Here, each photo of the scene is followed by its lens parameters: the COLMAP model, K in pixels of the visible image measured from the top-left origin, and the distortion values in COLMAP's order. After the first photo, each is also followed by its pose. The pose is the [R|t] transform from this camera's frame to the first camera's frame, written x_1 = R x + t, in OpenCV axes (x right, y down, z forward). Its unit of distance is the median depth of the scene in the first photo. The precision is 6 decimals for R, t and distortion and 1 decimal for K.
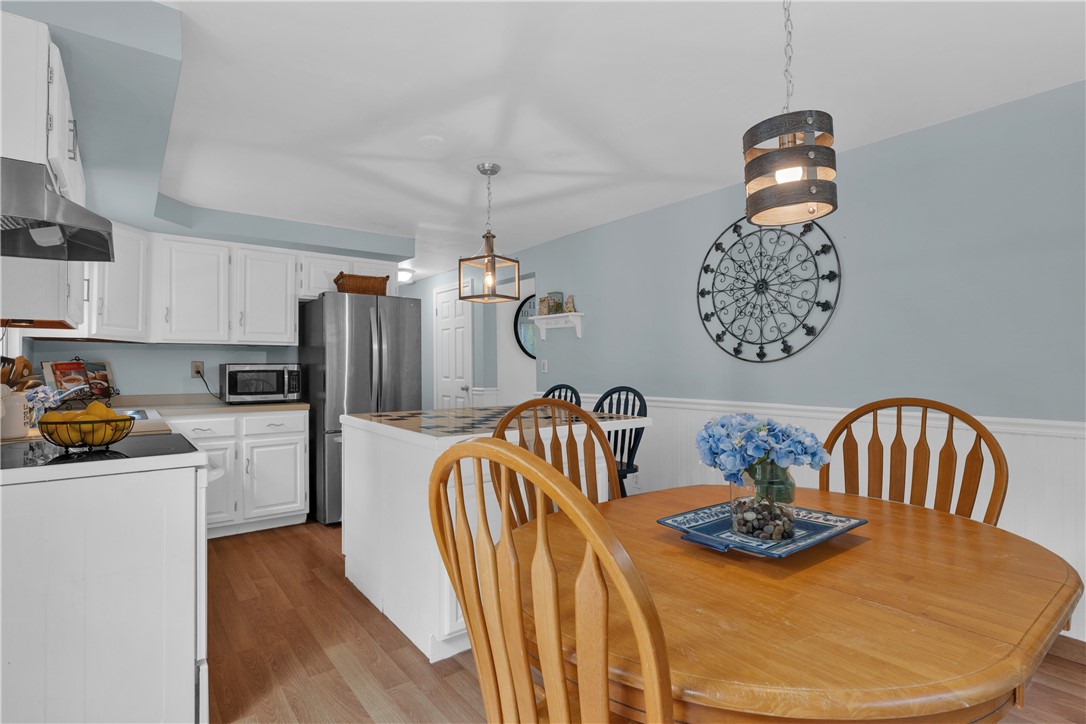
lens RADIAL K [[538.9, 0, 543.0], [0, 538.9, 362.0], [0, 0, 1]] dist [0.000445, 0.000396]
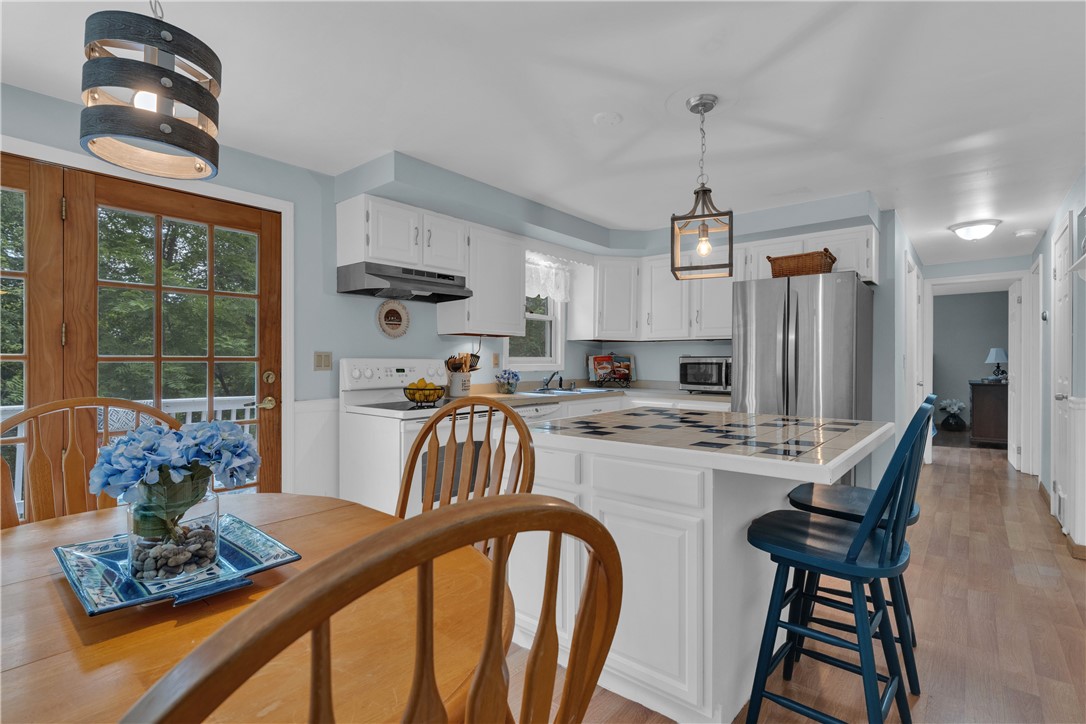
lens RADIAL K [[507.9, 0, 543.0], [0, 507.9, 362.0], [0, 0, 1]] dist [-0.000366, 0.000144]
pose [[0.213336, 0.011580, -0.976910, 0.486693], [0.004703, 0.999906, 0.012879, -0.001785], [0.976968, -0.007342, 0.213261, 0.547704]]
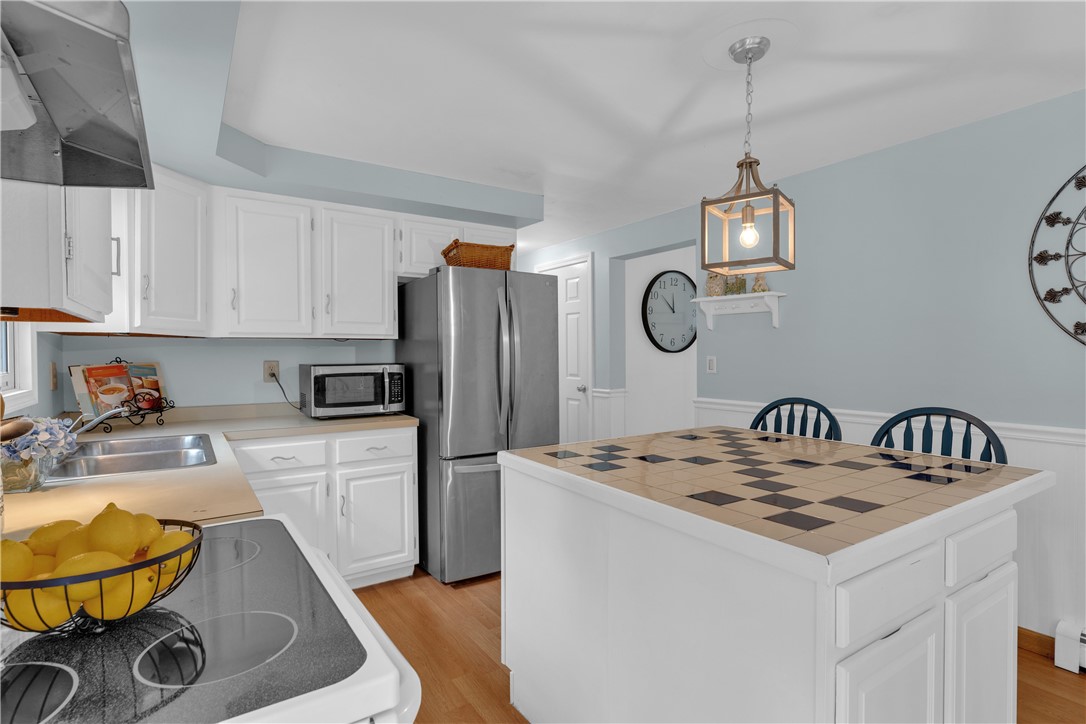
lens RADIAL K [[538.9, 0, 543.0], [0, 538.9, 362.0], [0, 0, 1]] dist [0.000445, 0.000396]
pose [[0.997604, 0.000283, -0.069185, -0.252816], [0.001717, 0.999582, 0.028855, -0.025114], [0.069164, -0.028904, 0.997186, 0.329148]]
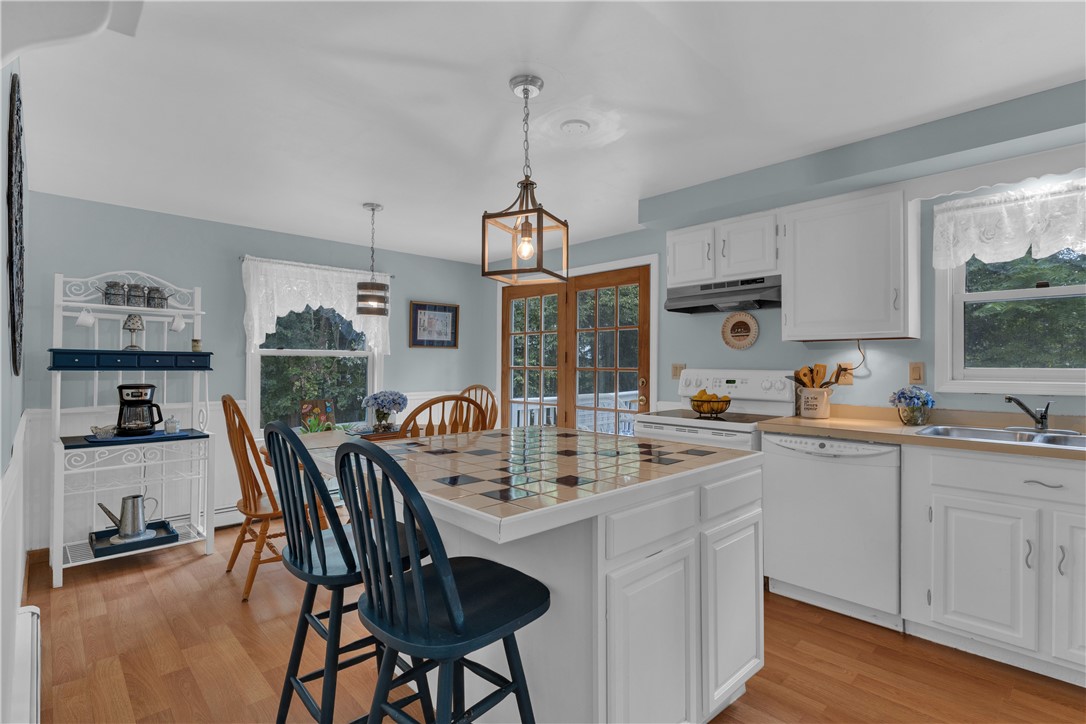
lens RADIAL K [[514.2, 0, 543.0], [0, 514.2, 362.0], [0, 0, 1]] dist [0.002726, 0.000177]
pose [[-0.994514, 0.003946, -0.104528, -0.046414], [0.005072, 0.999932, -0.010511, -0.004032], [0.104479, -0.010983, -0.994466, 1.436276]]
